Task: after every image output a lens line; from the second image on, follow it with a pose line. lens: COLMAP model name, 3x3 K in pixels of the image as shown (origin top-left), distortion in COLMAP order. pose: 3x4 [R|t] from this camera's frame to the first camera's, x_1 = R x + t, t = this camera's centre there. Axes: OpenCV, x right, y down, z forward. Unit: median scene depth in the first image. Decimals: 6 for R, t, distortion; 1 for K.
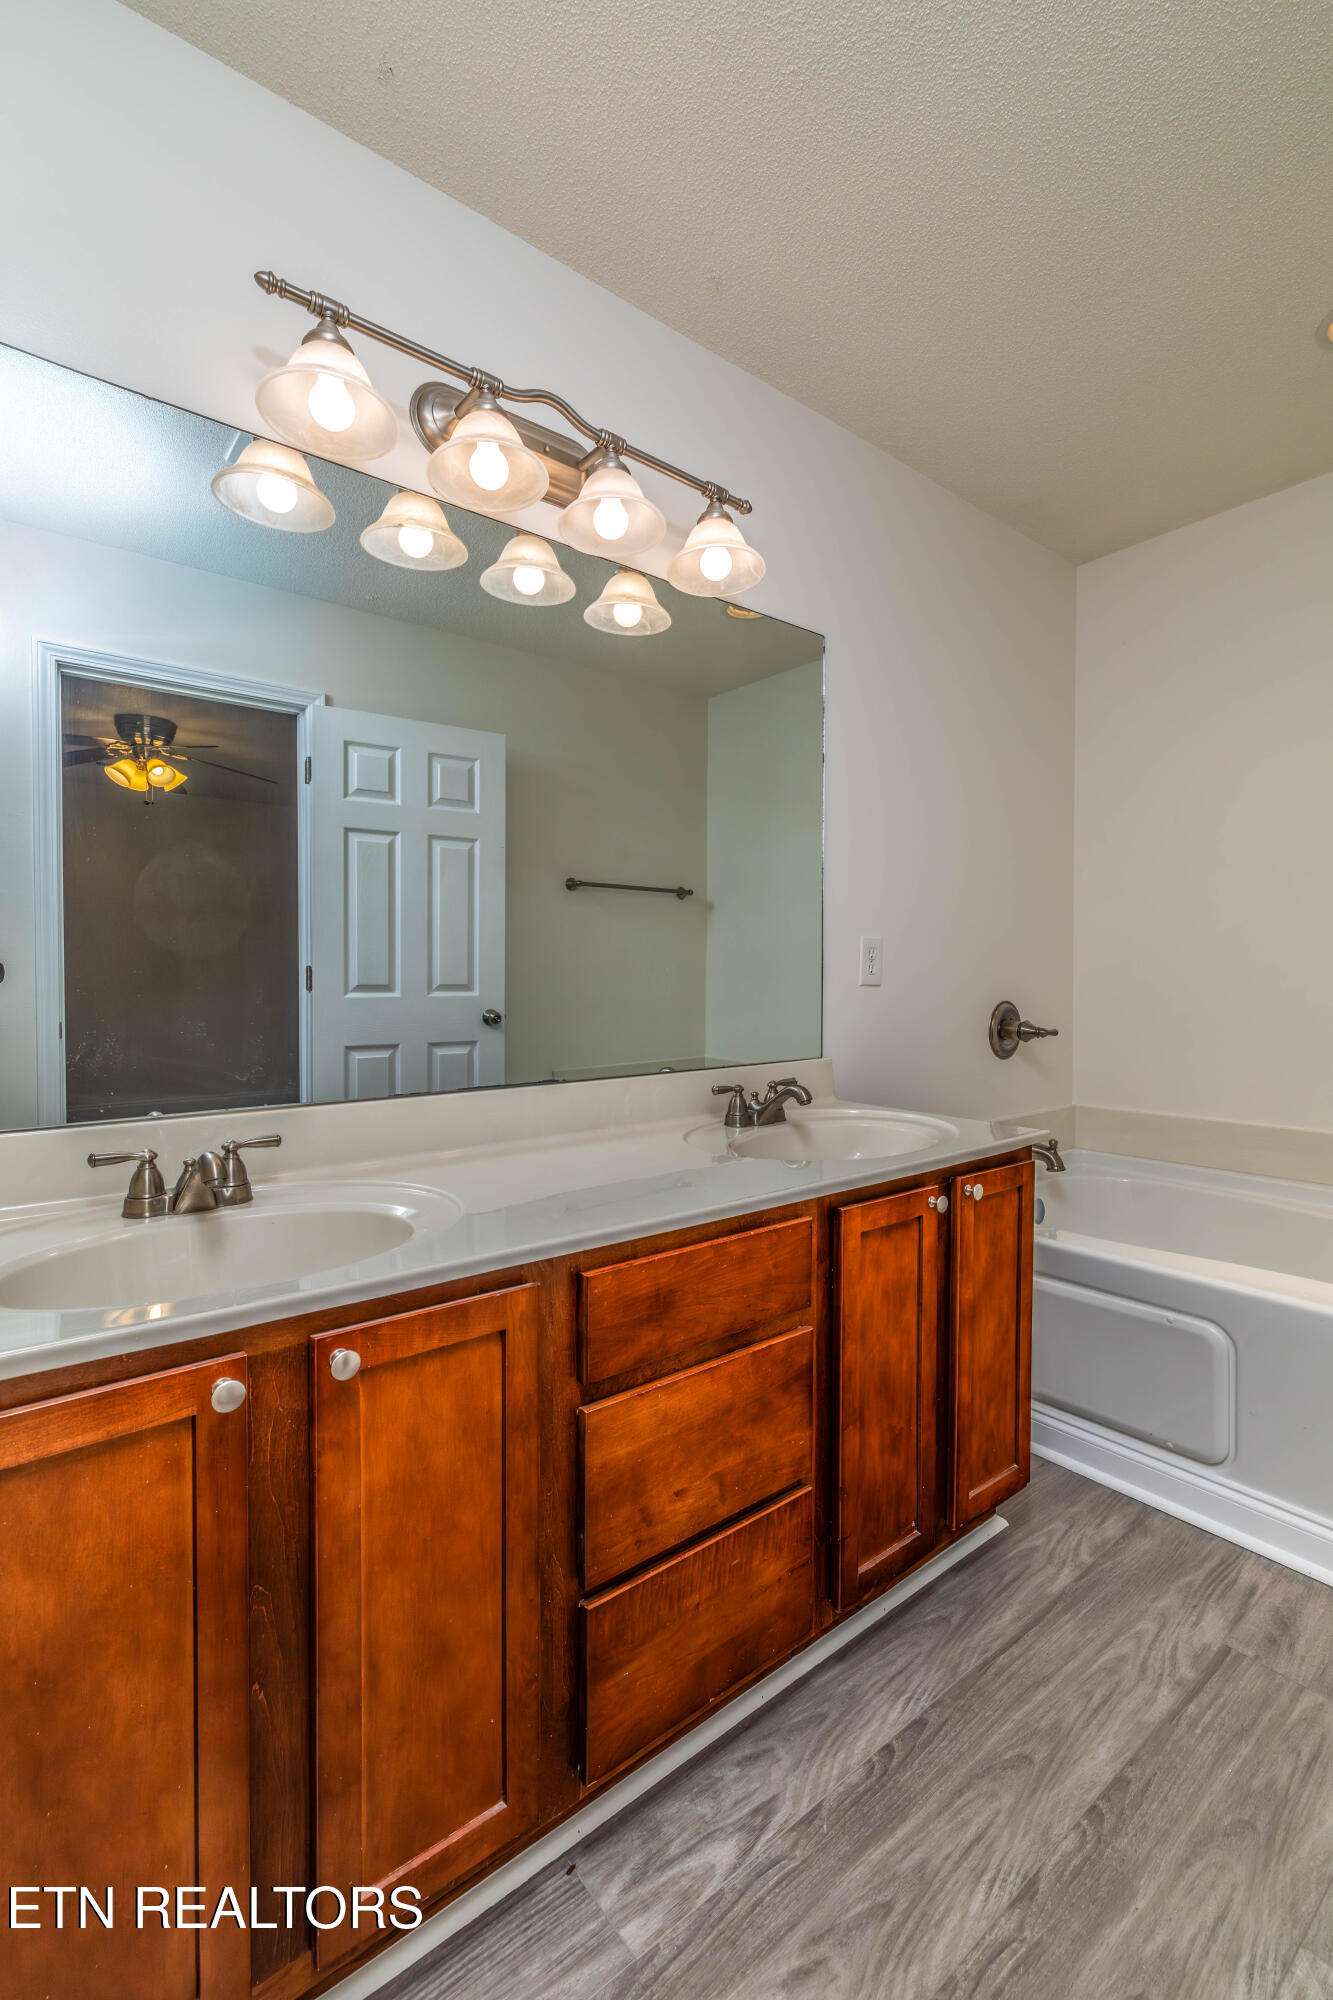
lens RADIAL K [[847.8, 0, 659.3], [0, 847.8, 996.2], [0, 0, 1]] dist [-0.000366, 0.001297]
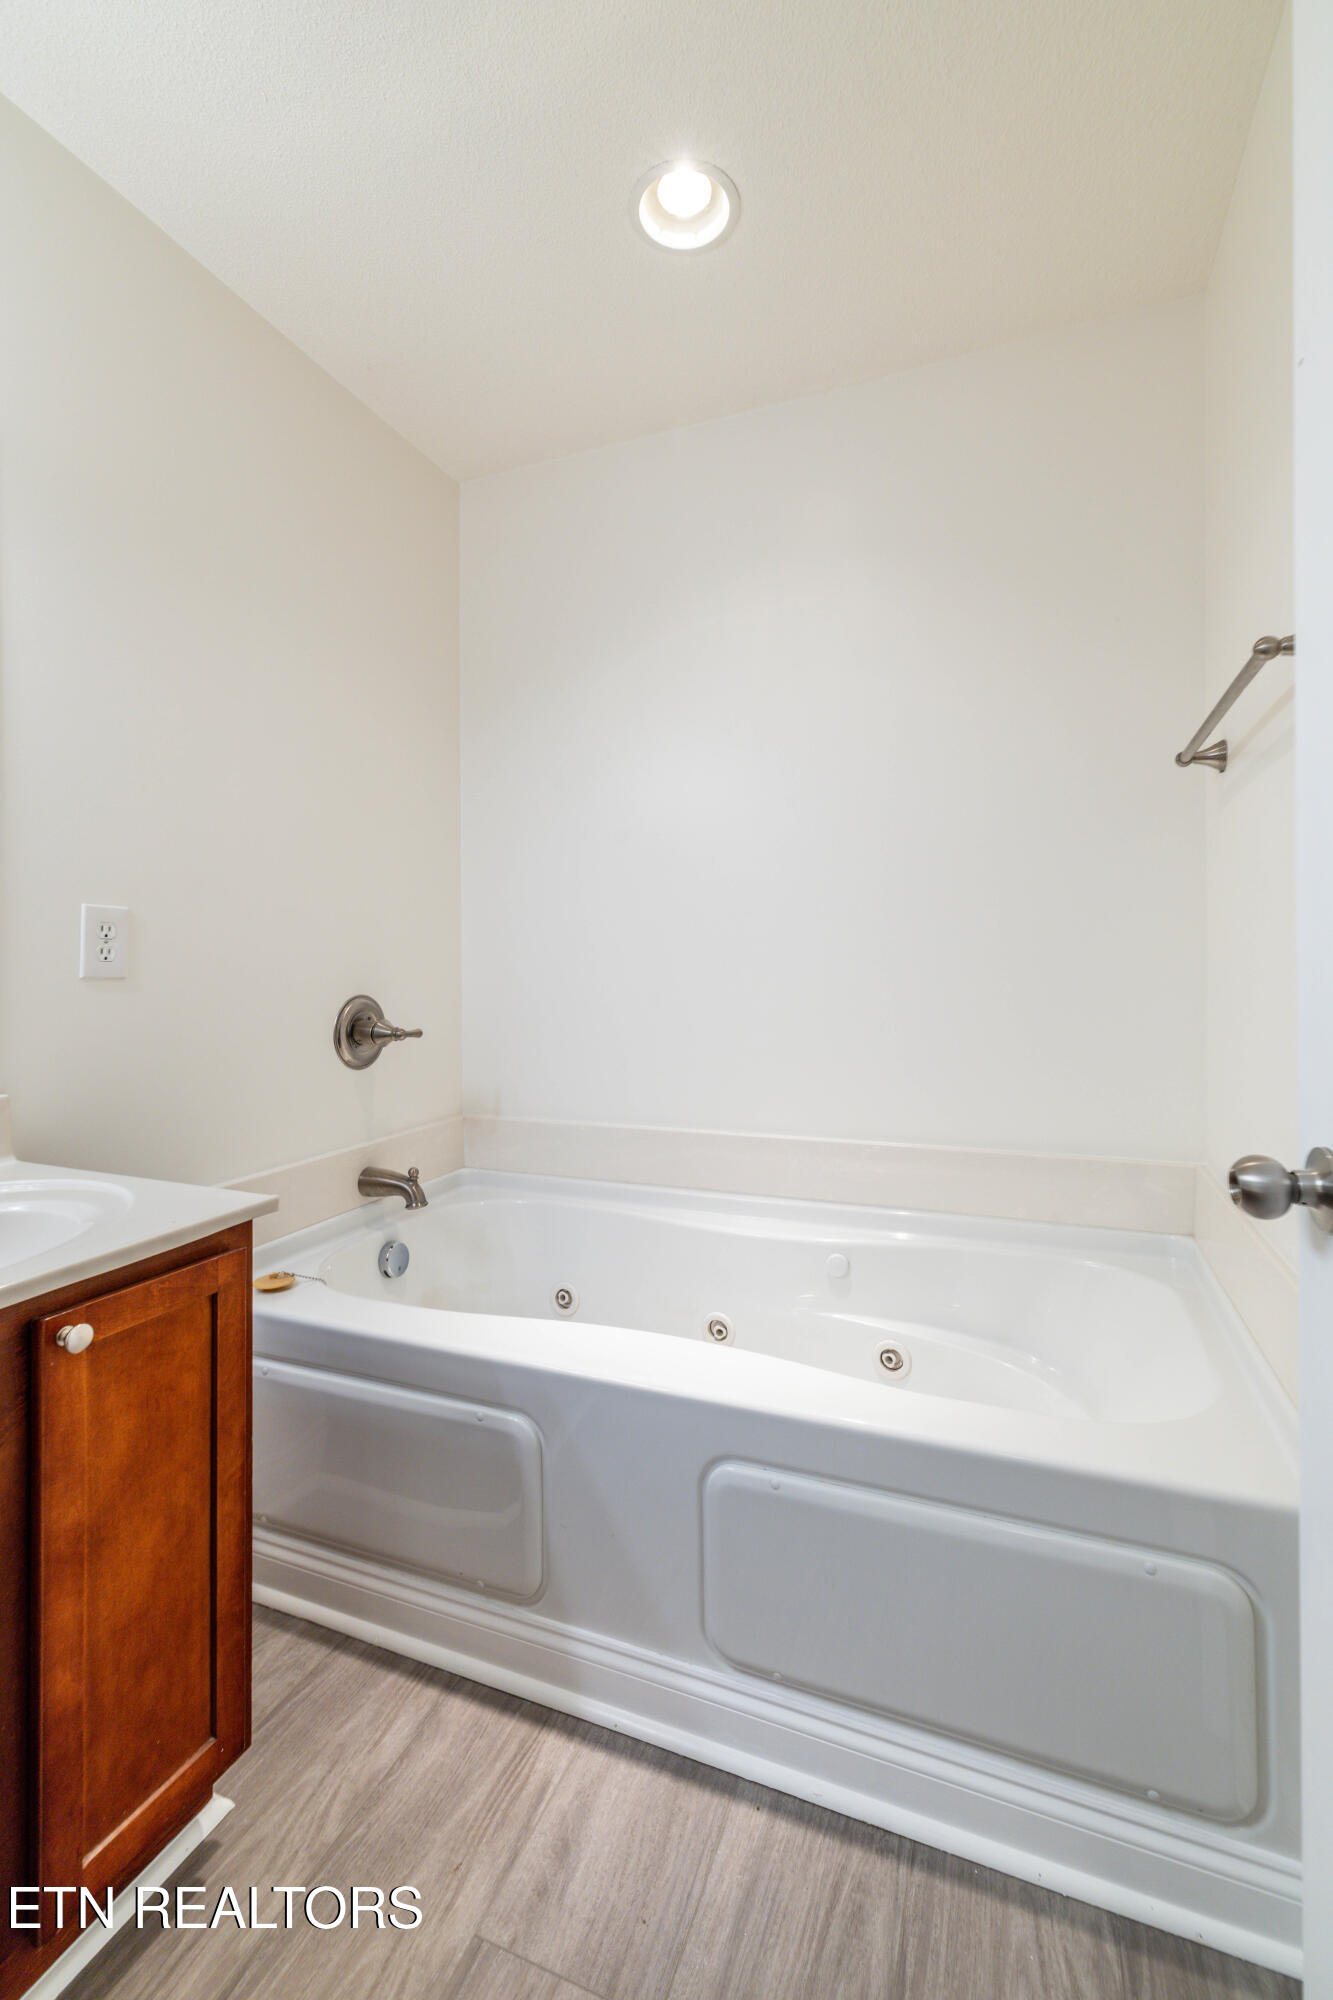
lens RADIAL K [[860.9, 0, 655.4], [0, 860.9, 963.7], [0, 0, 1]] dist [0.001460, -0.000319]
pose [[0.869308, -0.006370, 0.494229, 0.395149], [0.017564, 0.999684, -0.018008, -0.007380], [-0.493958, 0.024335, 0.869145, 0.264307]]
